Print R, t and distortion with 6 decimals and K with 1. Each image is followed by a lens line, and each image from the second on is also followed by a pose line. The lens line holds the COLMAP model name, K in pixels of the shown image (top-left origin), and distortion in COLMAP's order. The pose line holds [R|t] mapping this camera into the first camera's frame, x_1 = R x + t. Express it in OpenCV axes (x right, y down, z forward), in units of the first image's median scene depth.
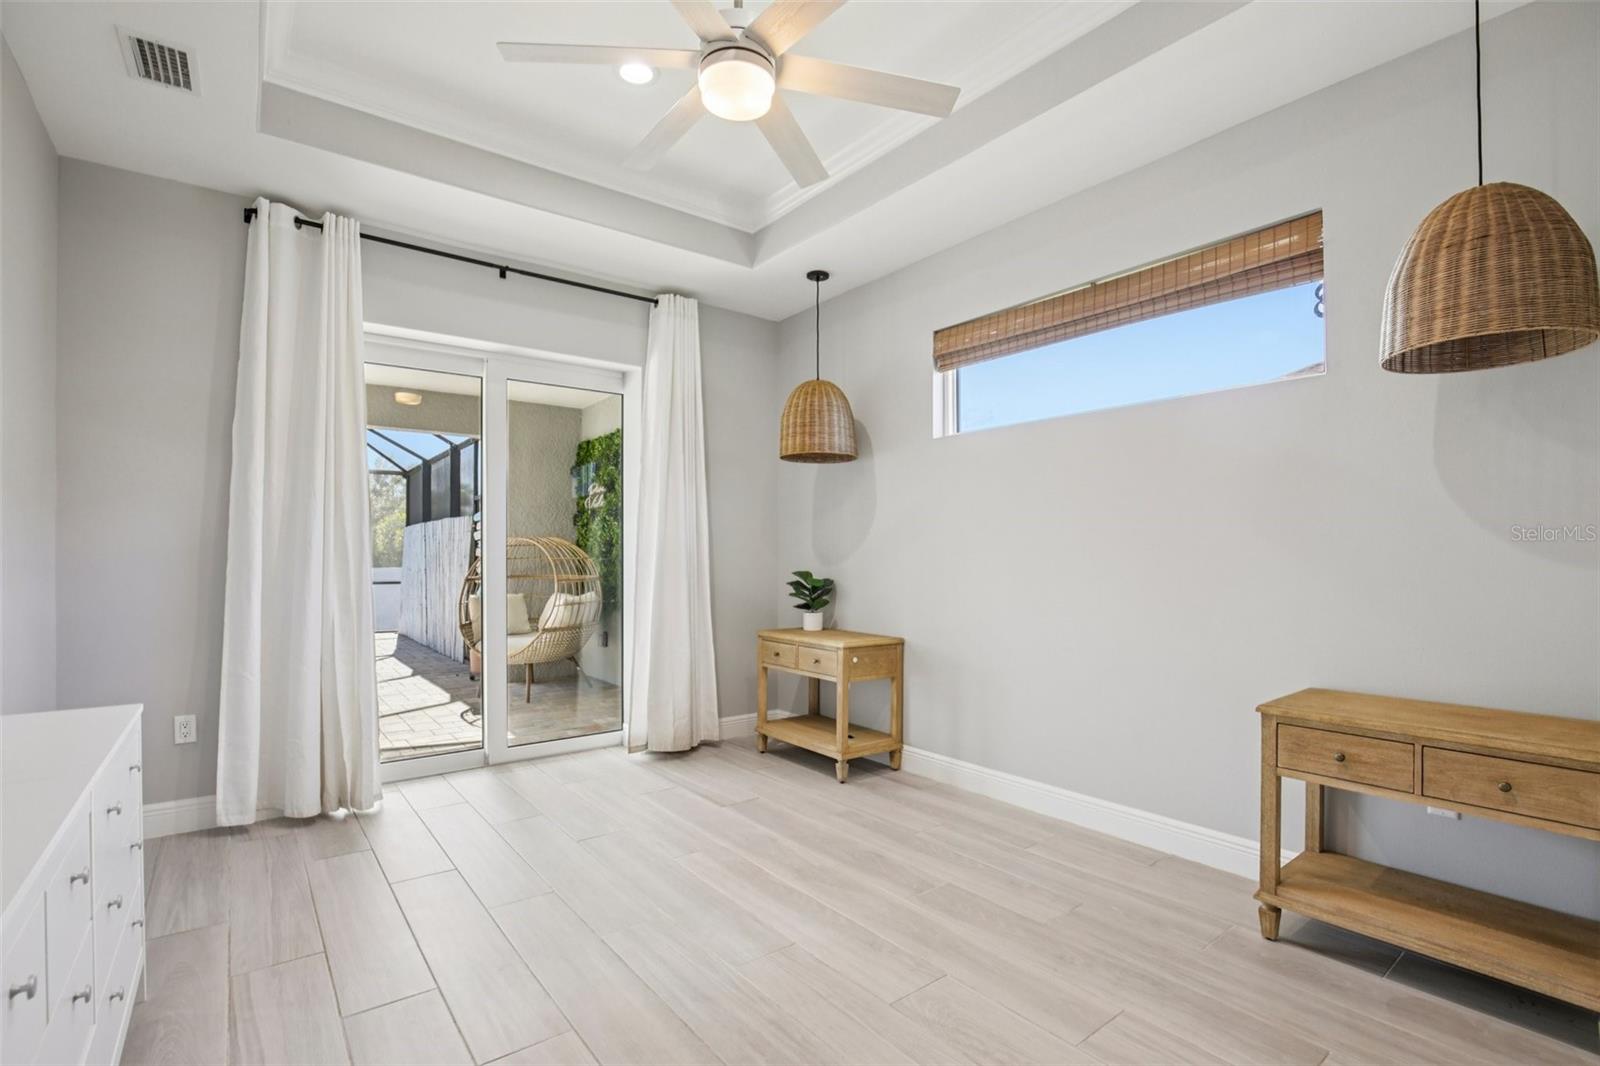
lens RADIAL K [[732.2, 0, 827.5], [0, 732.2, 553.7], [0, 0, 1]] dist [-0.022799, -0.000153]
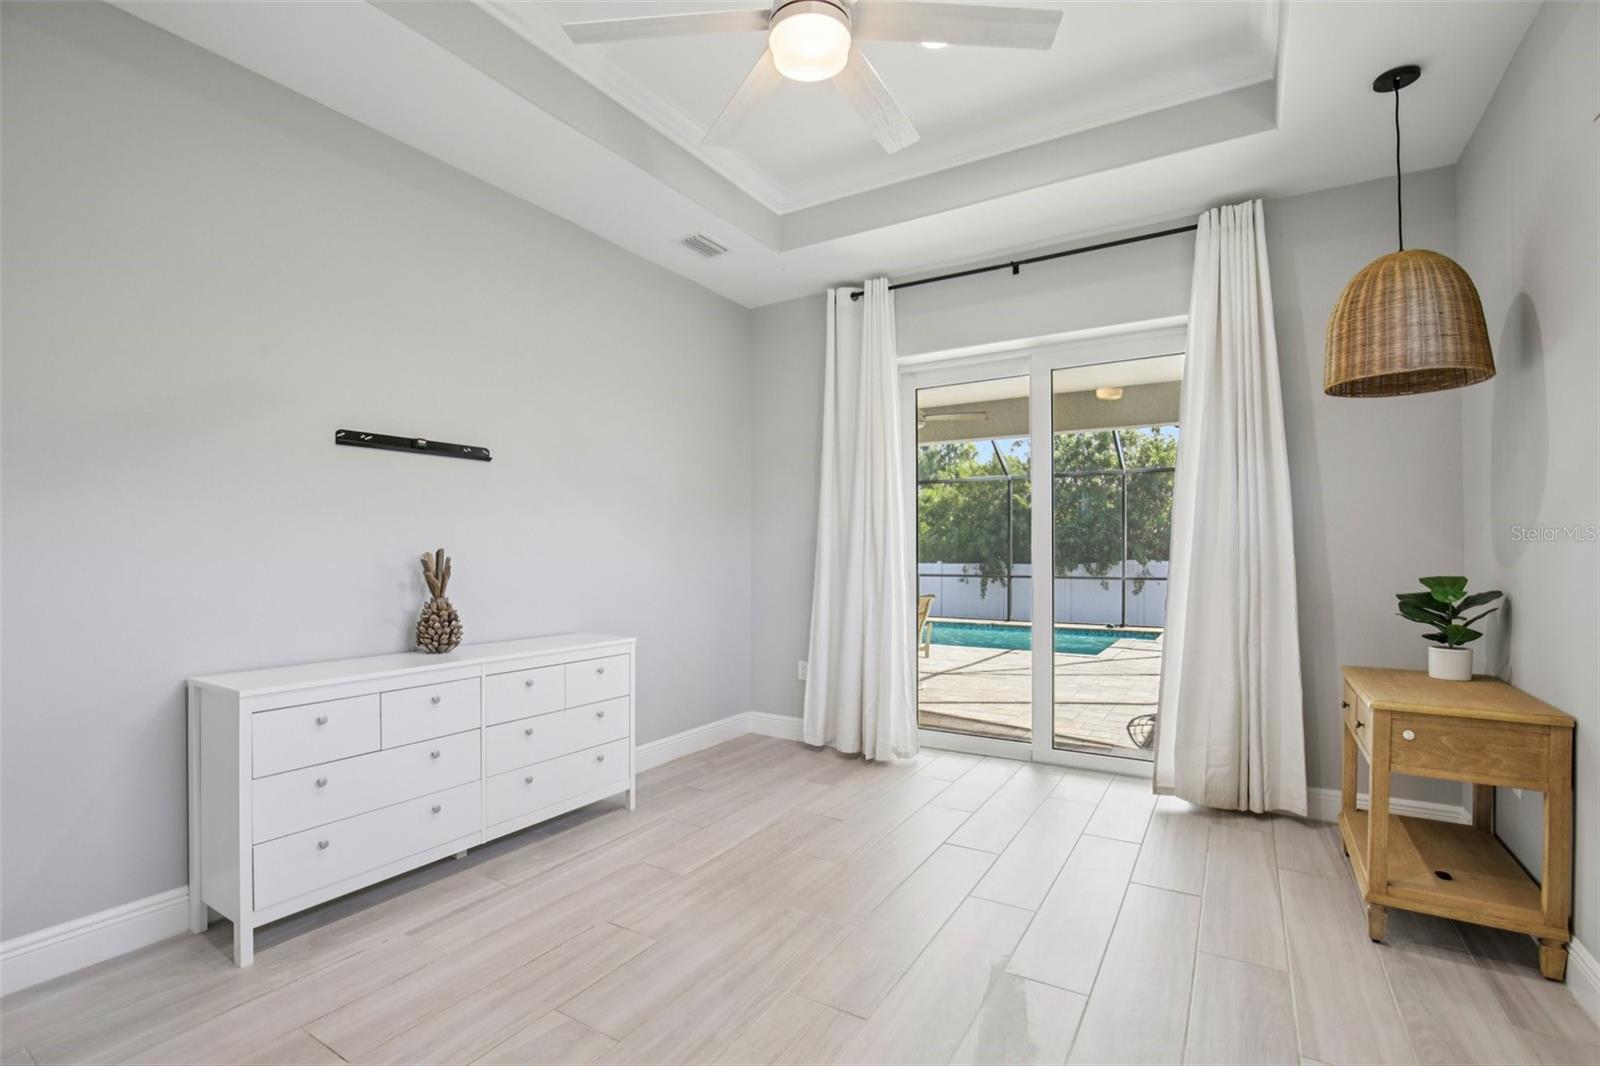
lens RADIAL K [[749.8, 0, 793.5], [0, 749.8, 545.0], [0, 0, 1]] dist [-0.036787, 0.008156]
pose [[0.329107, -0.010907, -0.944230, 0.418881], [0.001821, 0.999939, -0.010916, 0.005120], [0.944291, 0.001873, 0.329106, 0.375186]]
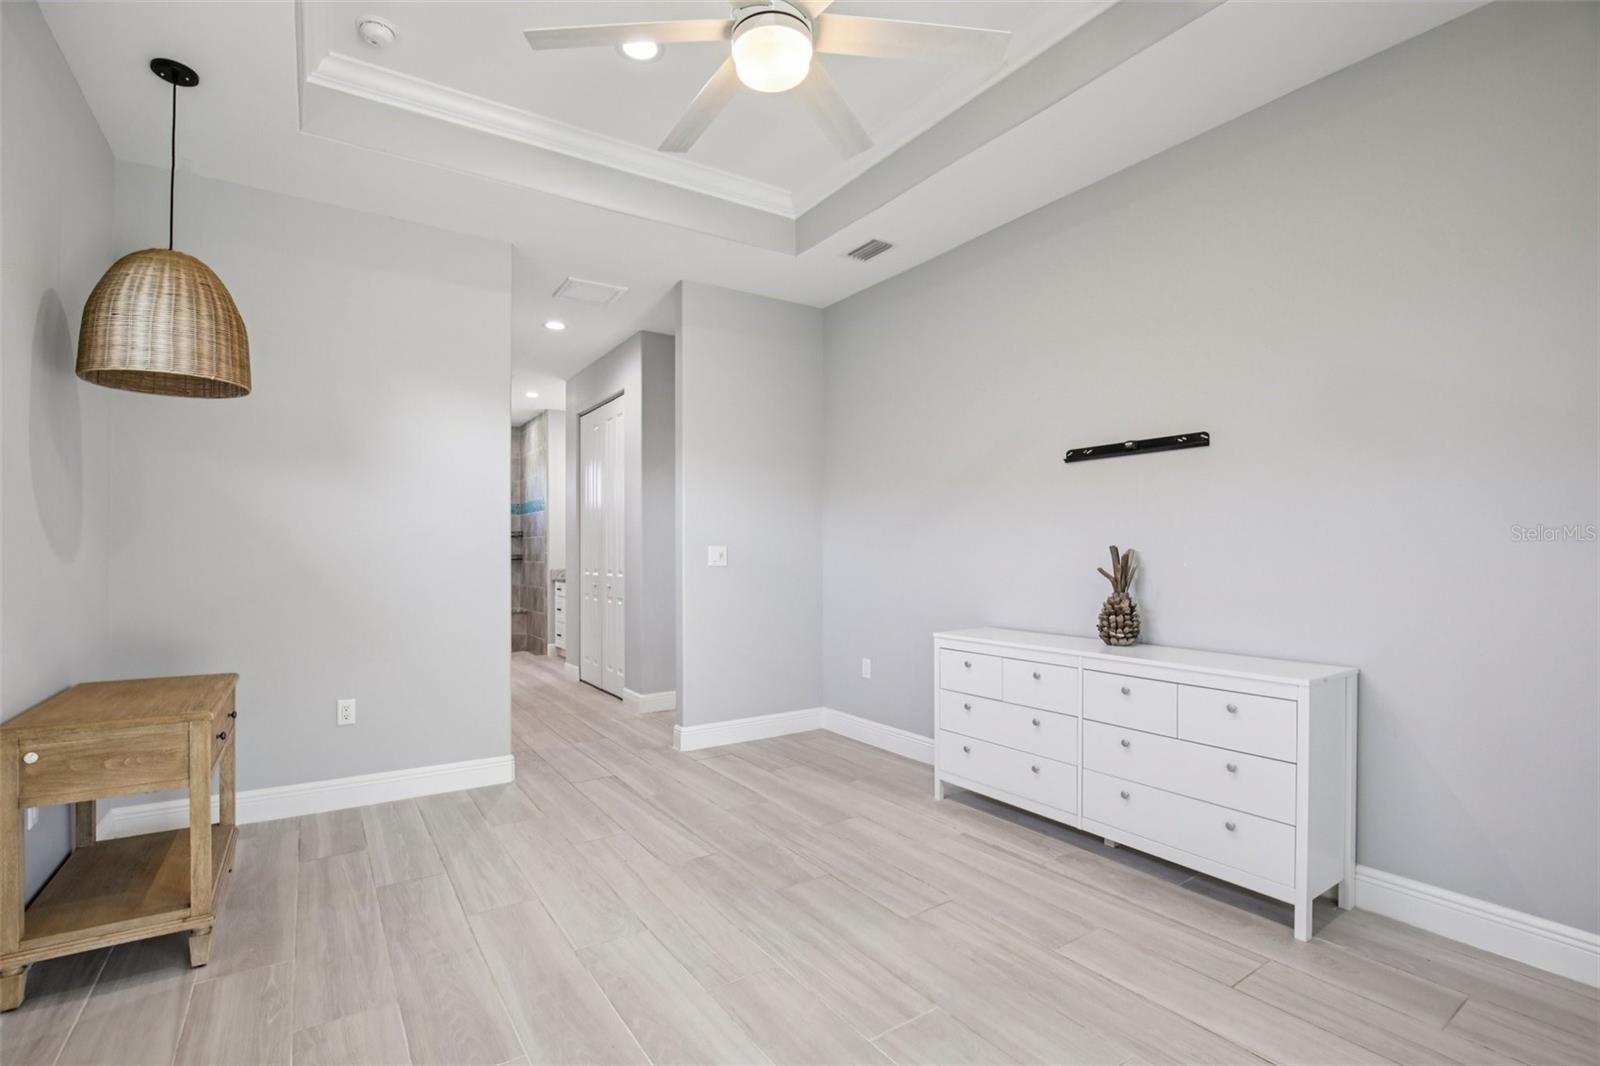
lens RADIAL K [[749.8, 0, 793.5], [0, 749.8, 545.0], [0, 0, 1]] dist [-0.036787, 0.008156]
pose [[-0.993943, 0.003173, 0.109852, -0.142322], [0.002582, 0.999981, -0.005526, 0.002949], [-0.109867, -0.005209, -0.993933, 1.085673]]
